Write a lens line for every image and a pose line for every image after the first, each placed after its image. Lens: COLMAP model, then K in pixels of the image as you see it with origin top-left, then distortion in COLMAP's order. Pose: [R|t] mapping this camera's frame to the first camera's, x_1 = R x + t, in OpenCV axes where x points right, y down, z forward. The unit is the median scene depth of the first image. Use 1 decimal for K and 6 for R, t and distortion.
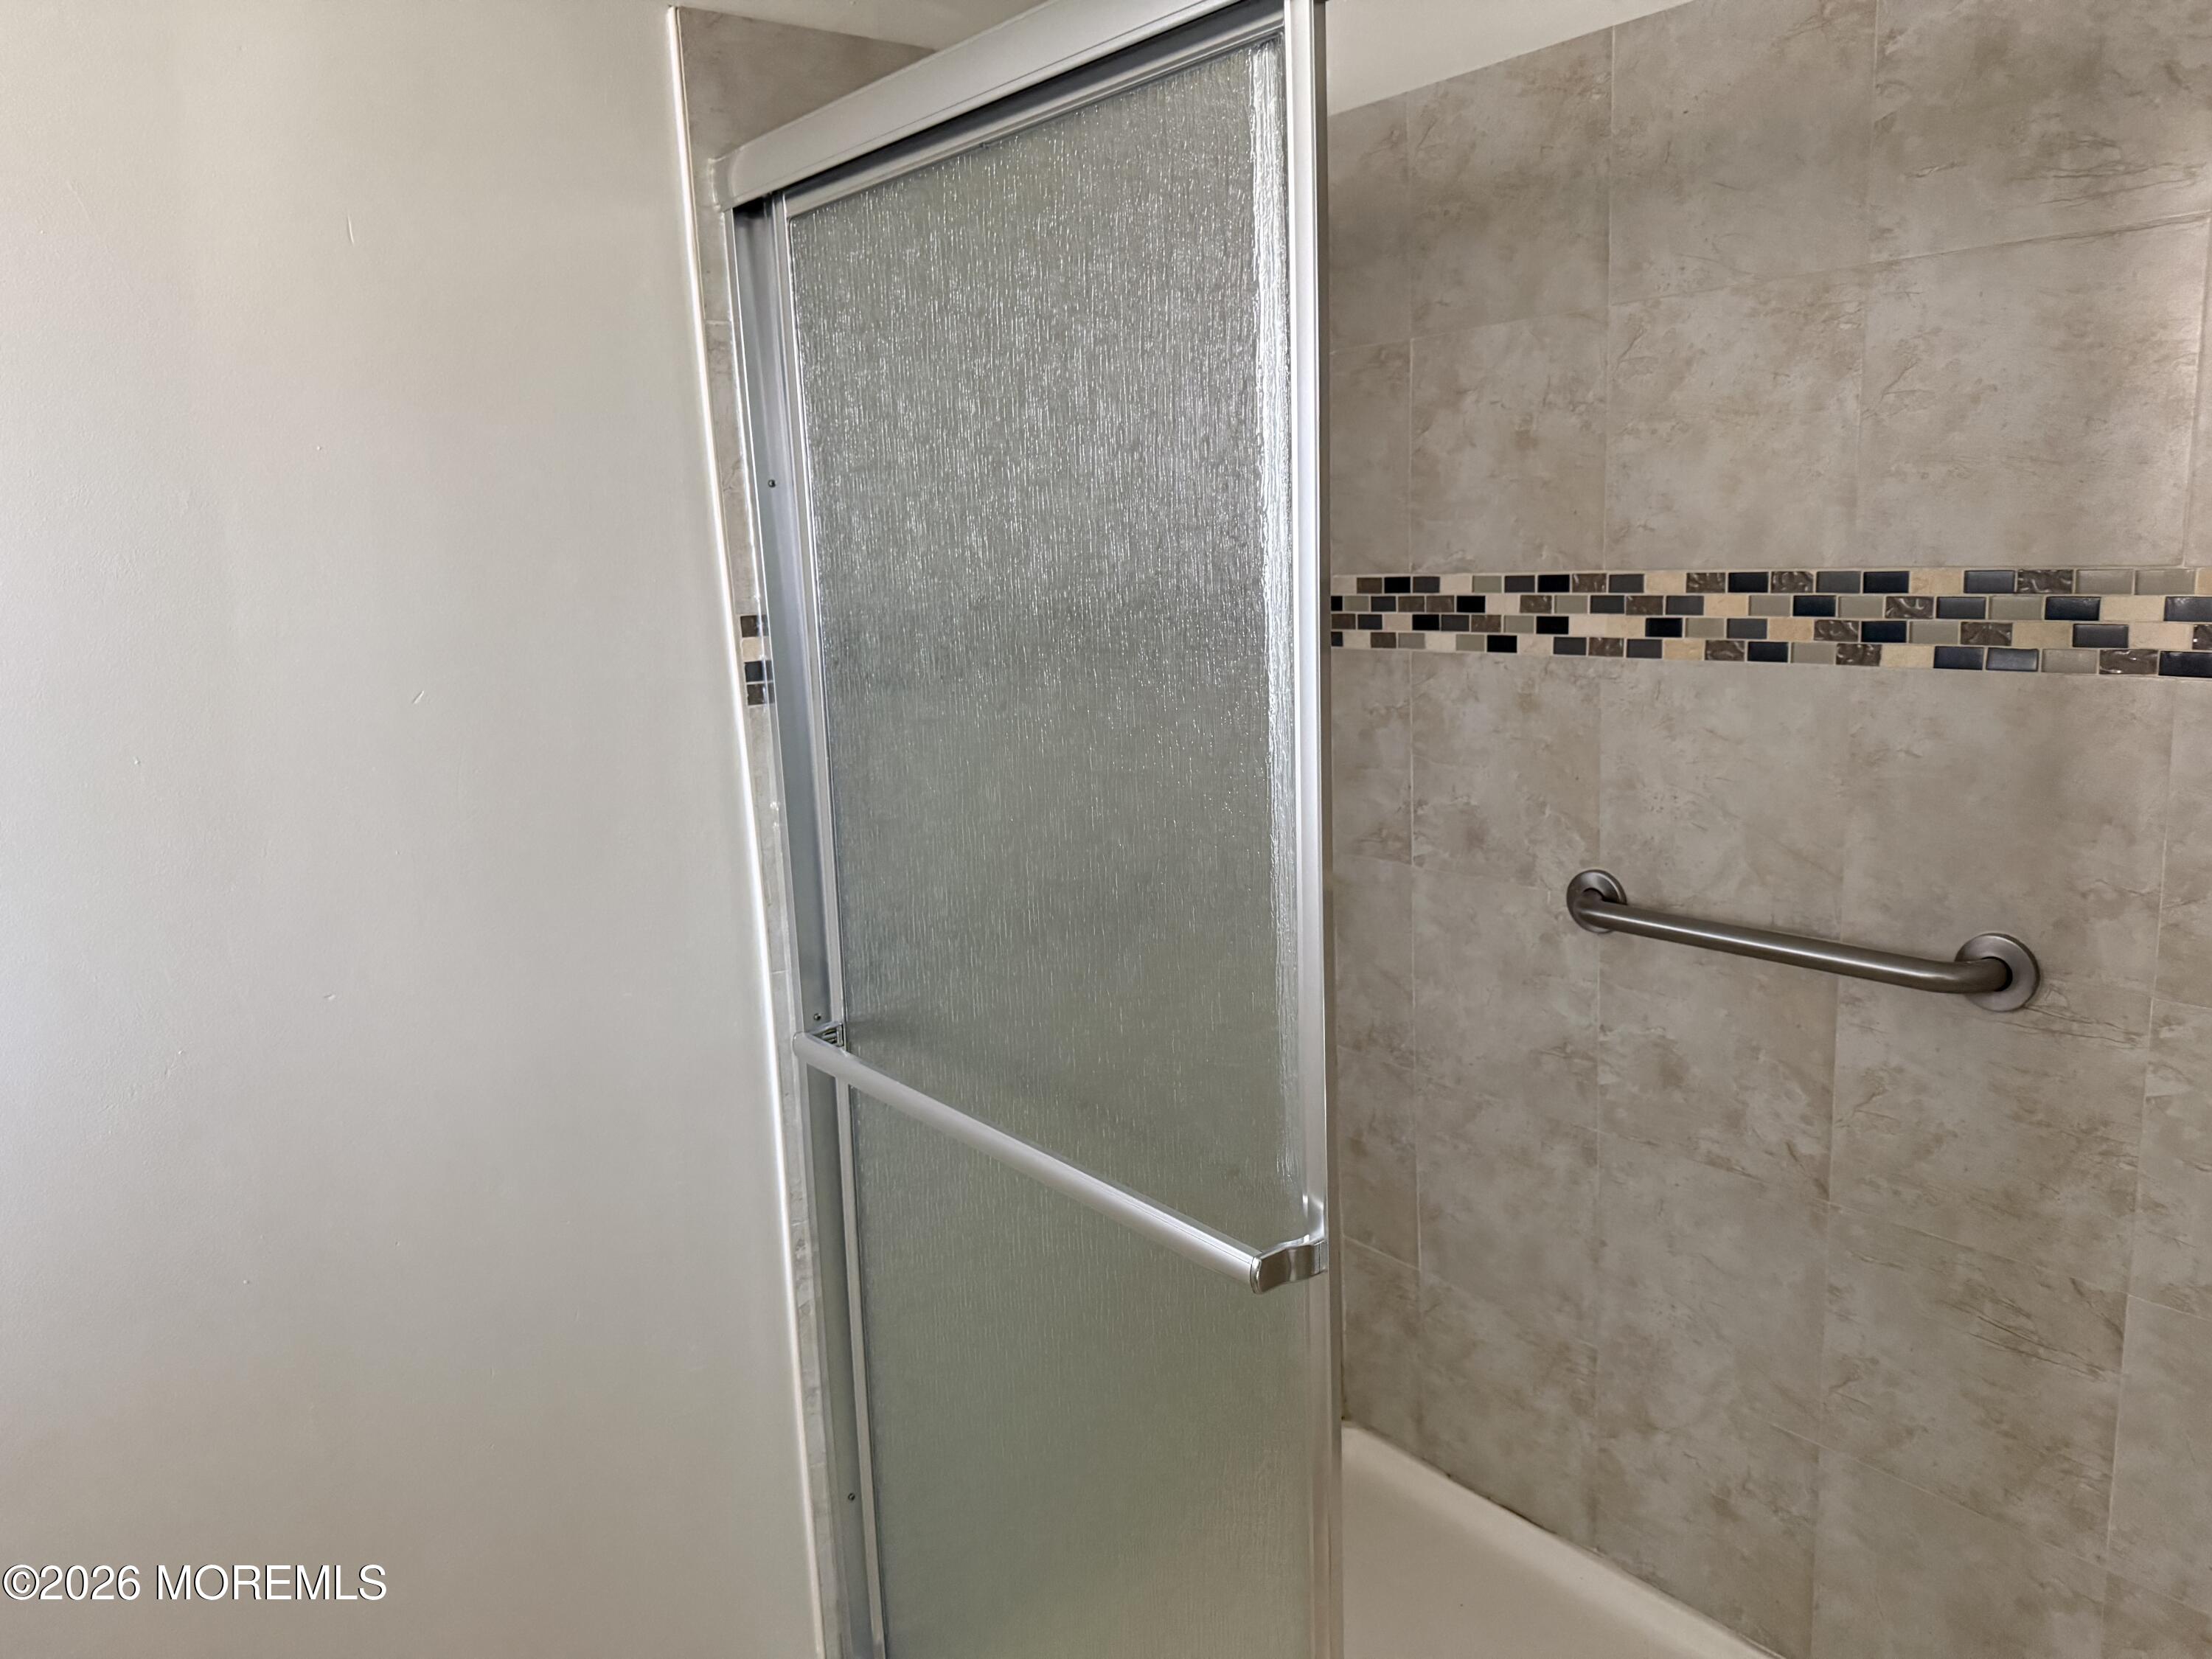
lens RADIAL K [[1582.7, 0, 1107.3], [0, 1582.7, 839.7], [0, 0, 1]] dist [0.074822, -0.098645]
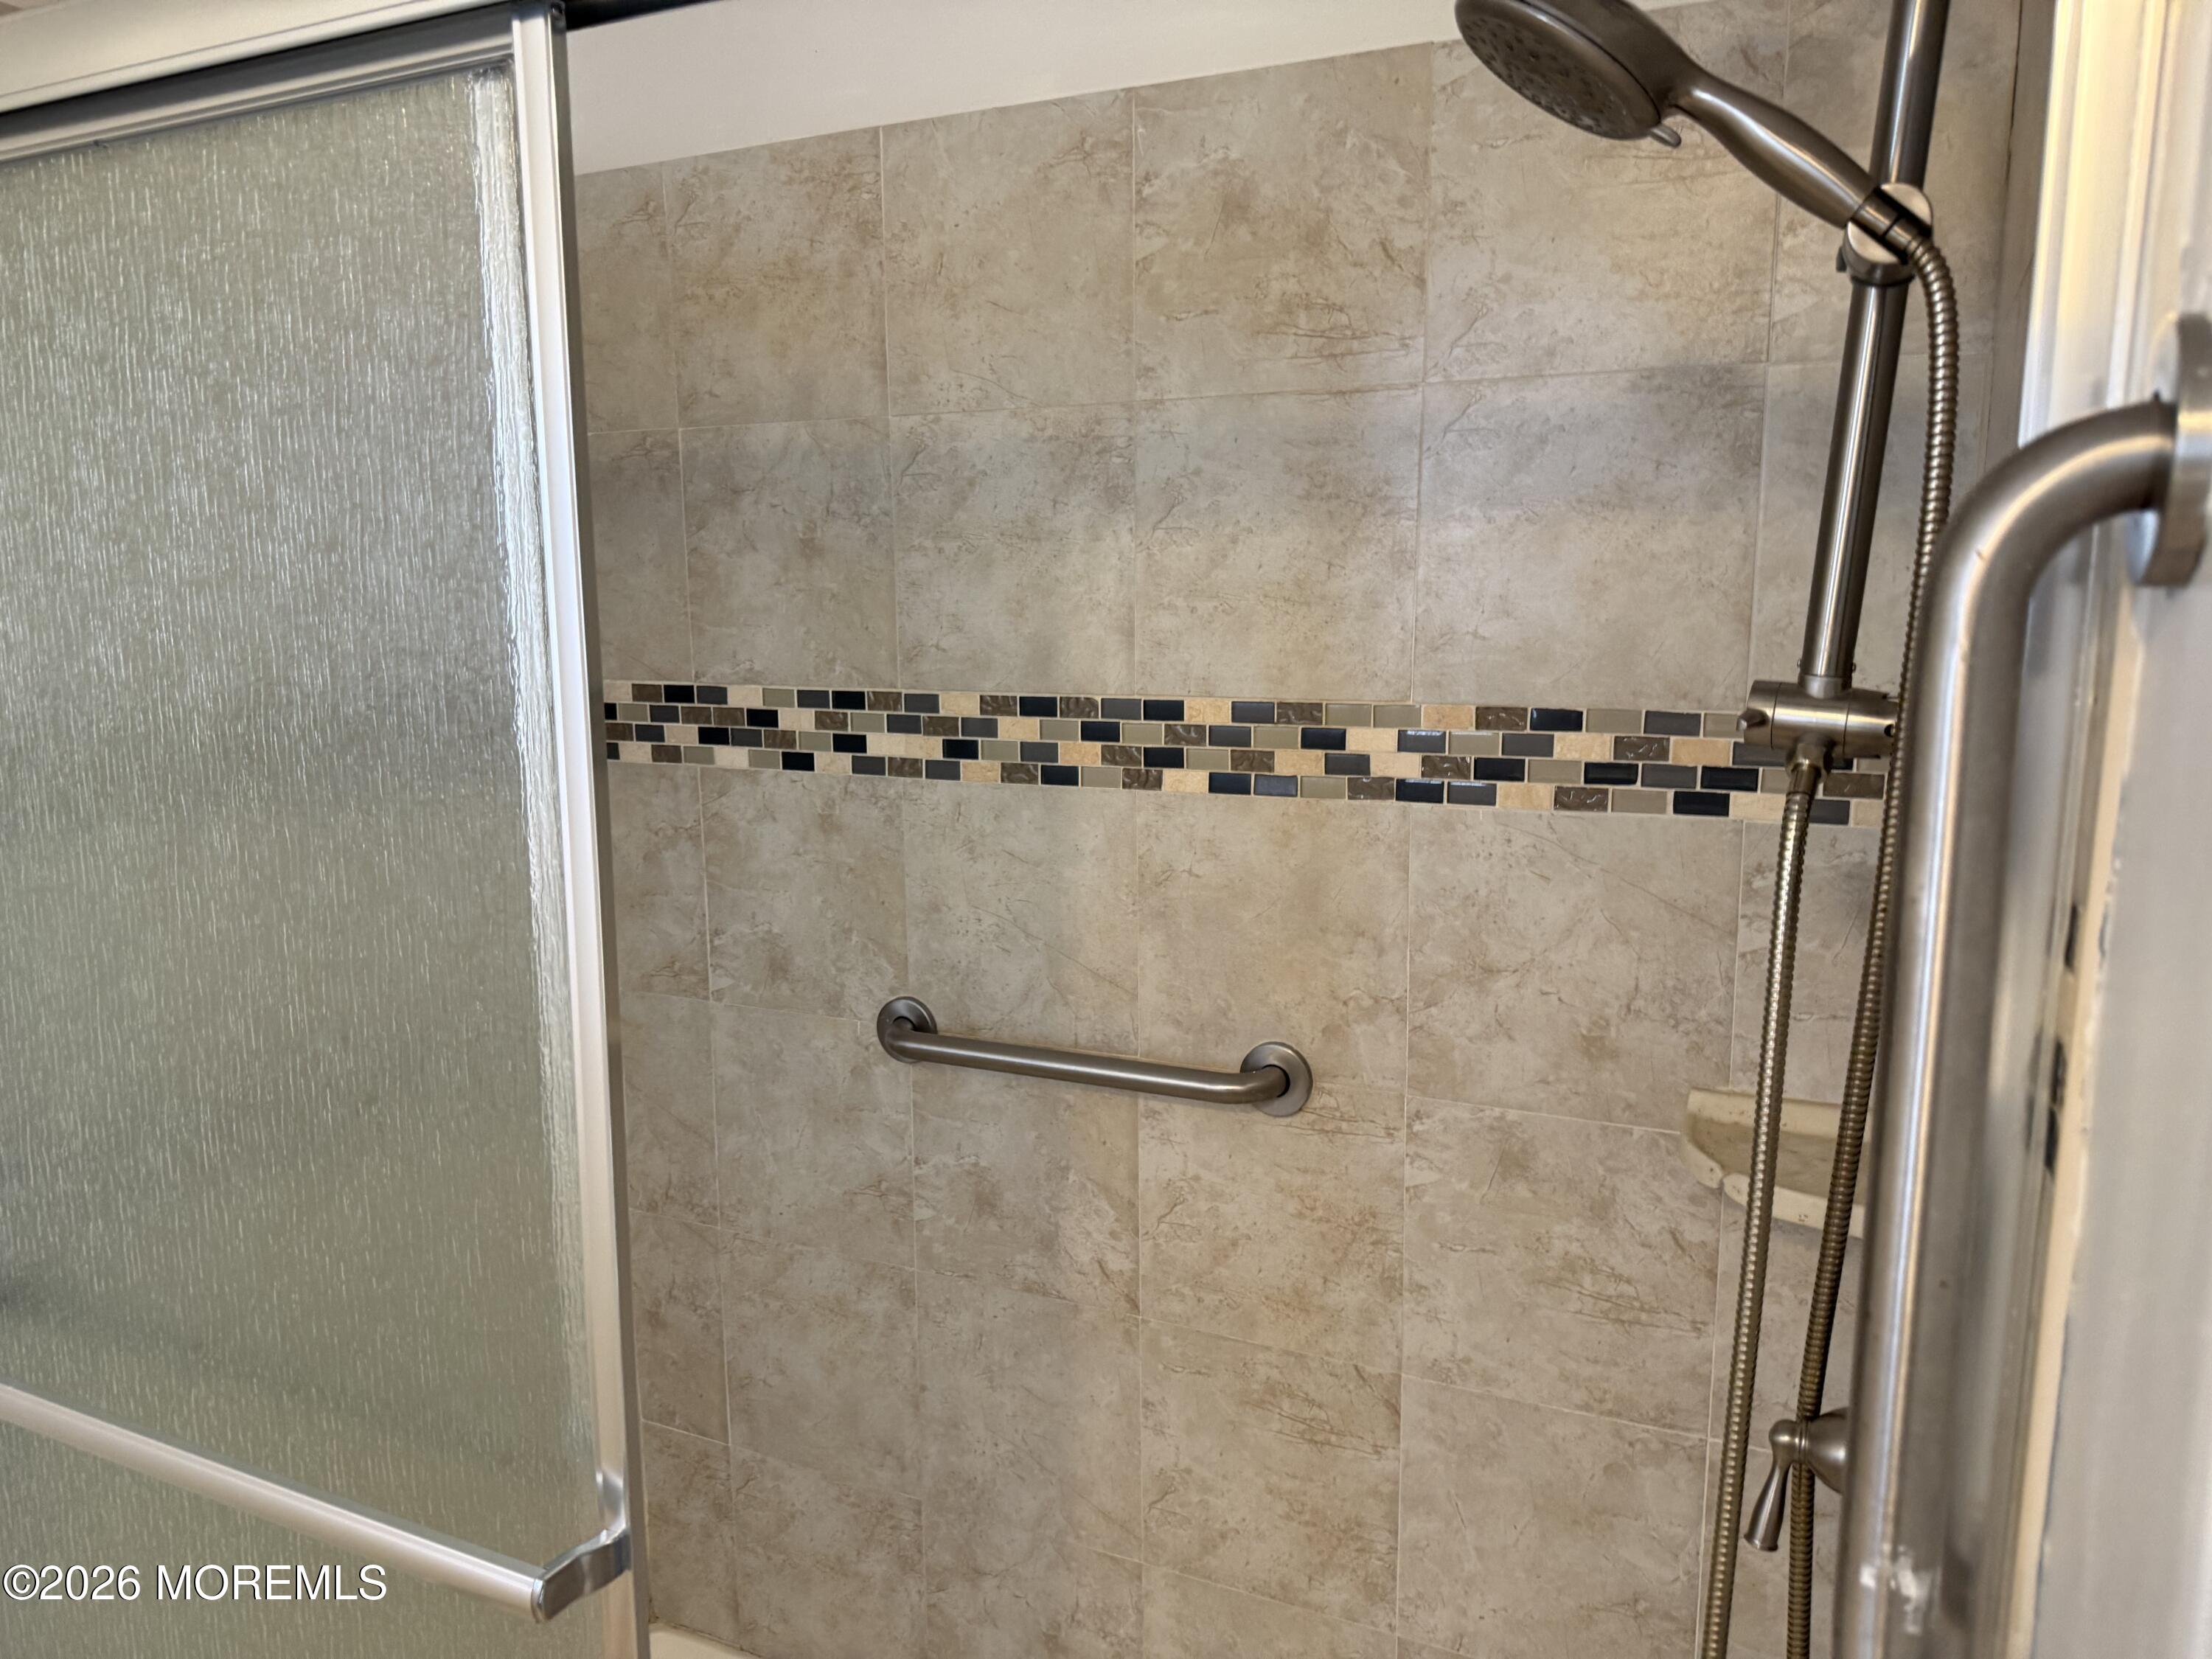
lens RADIAL K [[1582.7, 0, 1108.7], [0, 1582.7, 843.0], [0, 0, 1]] dist [0.074822, -0.098645]
pose [[0.901768, -0.032039, 0.431031, 0.012651], [0.050991, 0.998171, -0.032483, -0.042613], [-0.429201, 0.051271, 0.901752, 0.100451]]
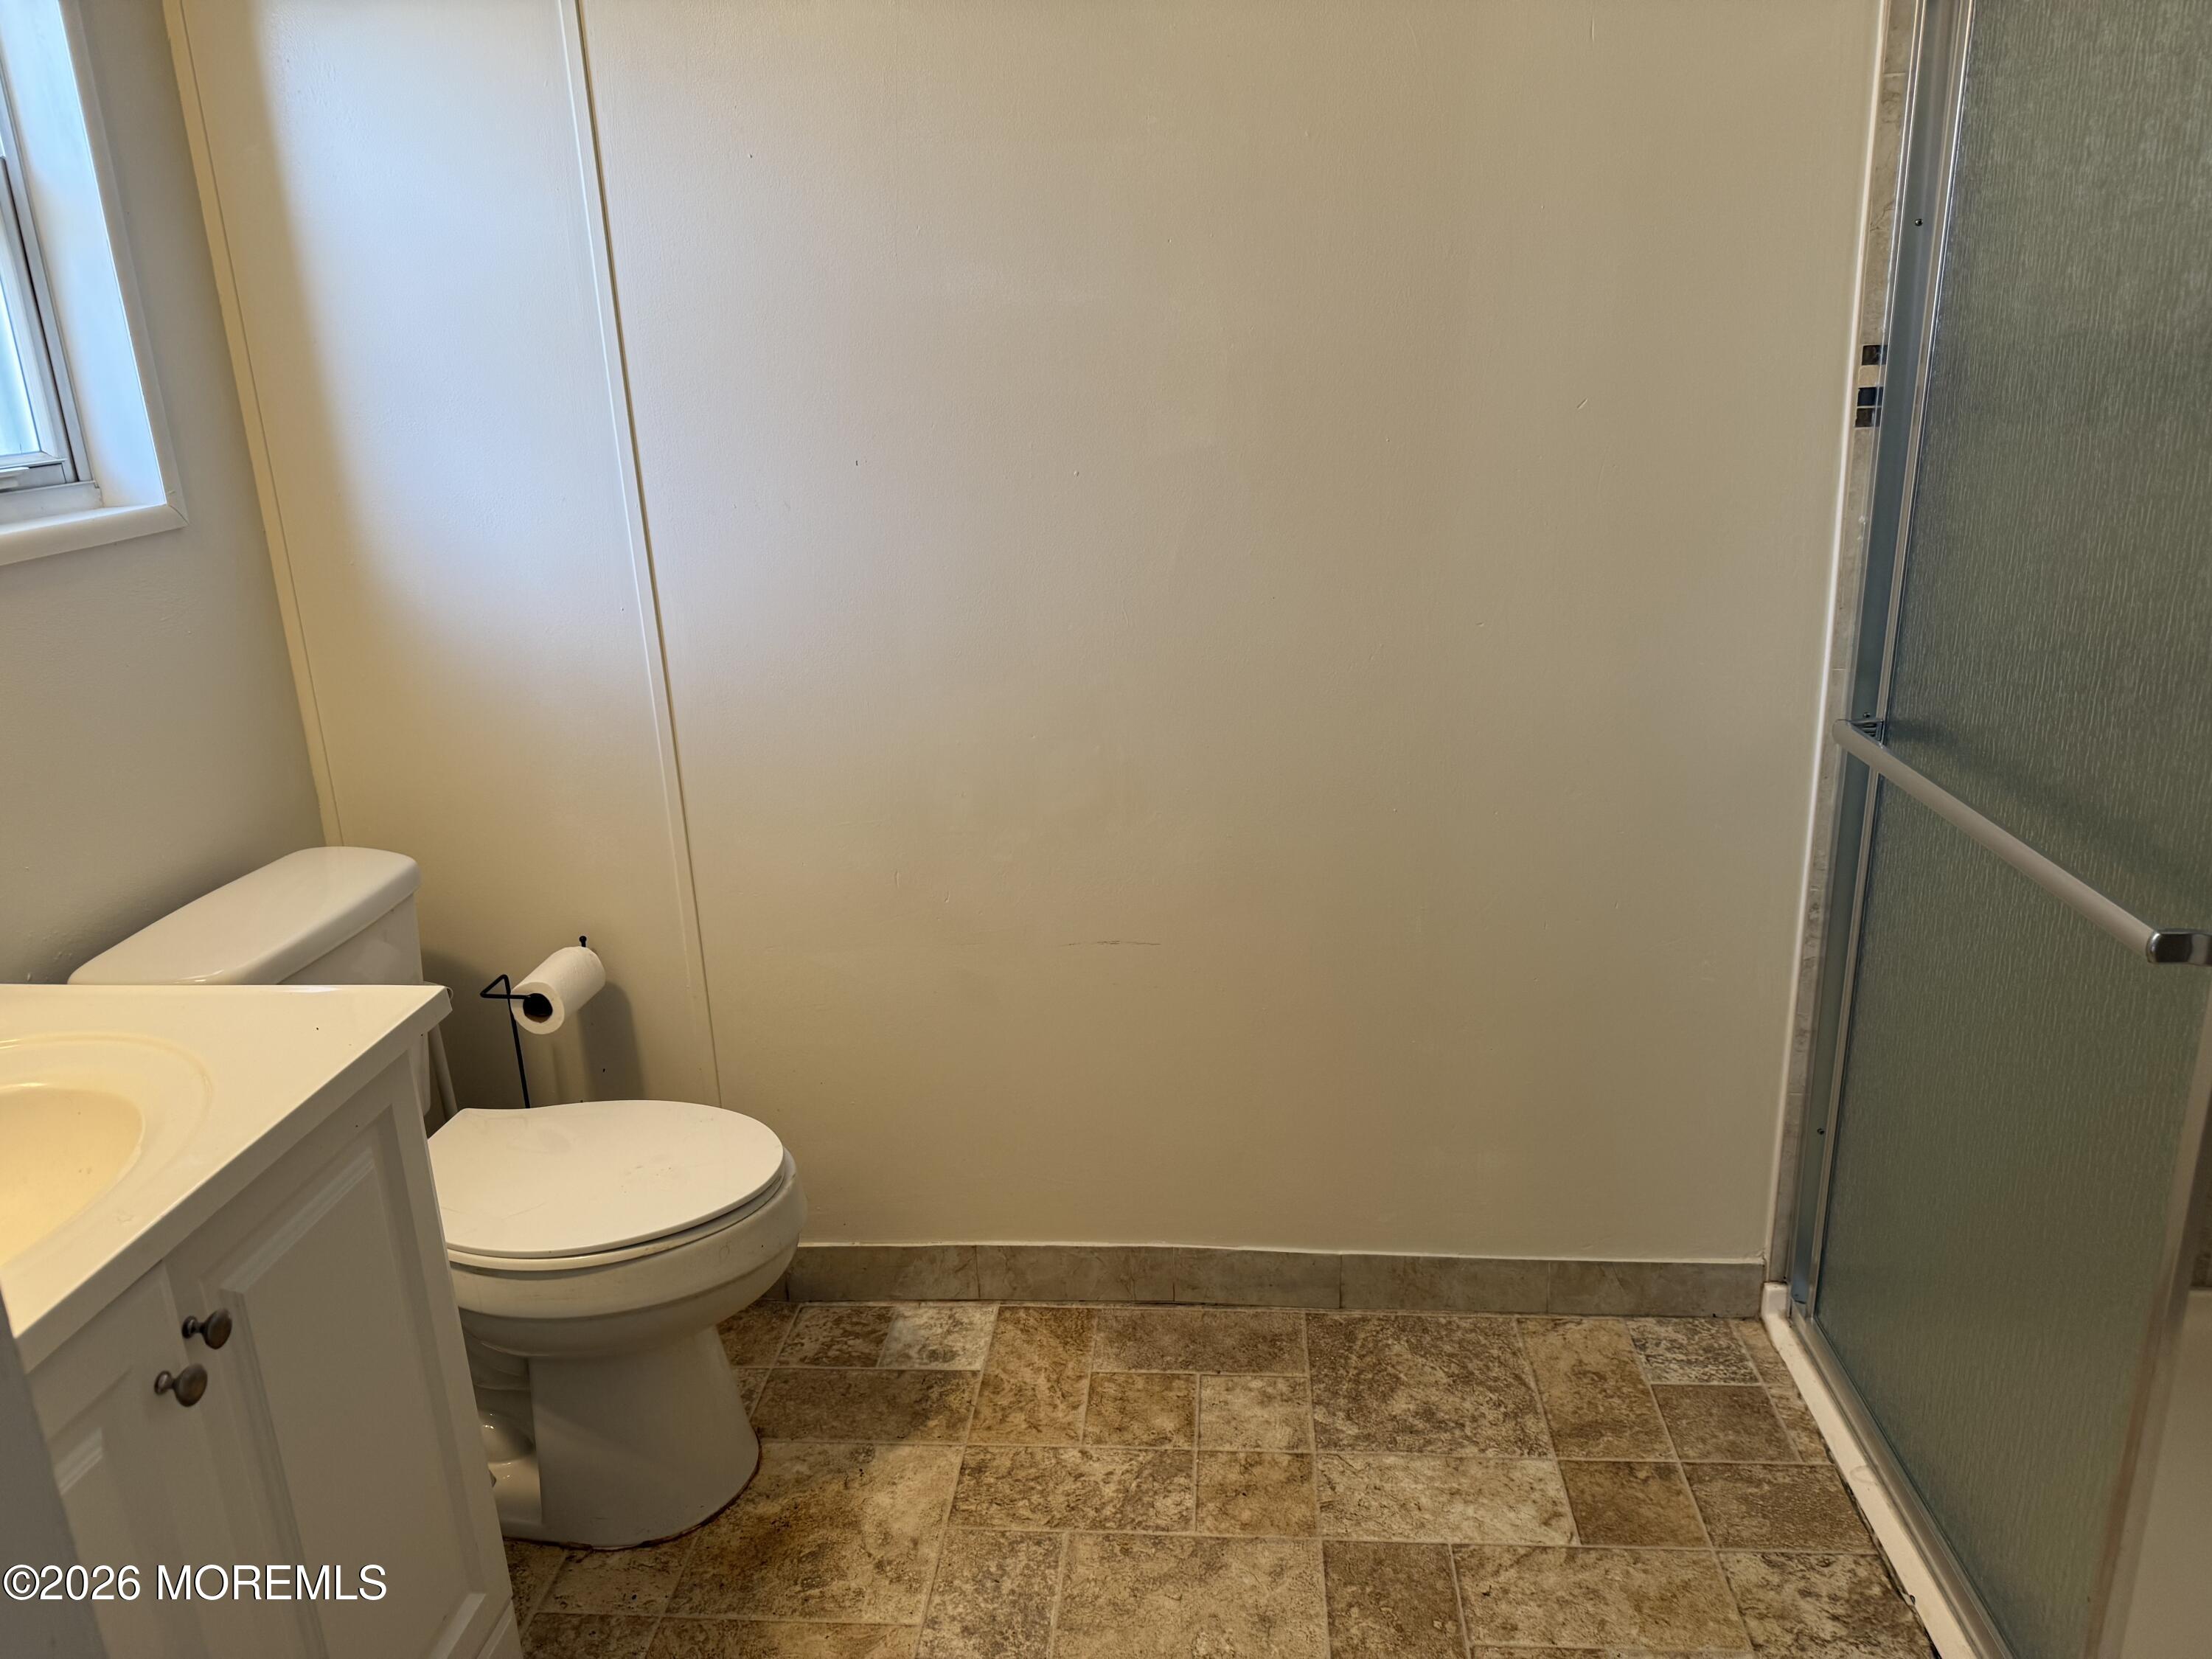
lens RADIAL K [[1582.7, 0, 1116.5], [0, 1582.7, 830.2], [0, 0, 1]] dist [0.074822, -0.098645]
pose [[0.735408, 0.211498, -0.643774, 0.185255], [-0.123493, 0.975965, 0.179561, 0.056251], [0.666277, -0.052549, 0.743850, -0.219363]]
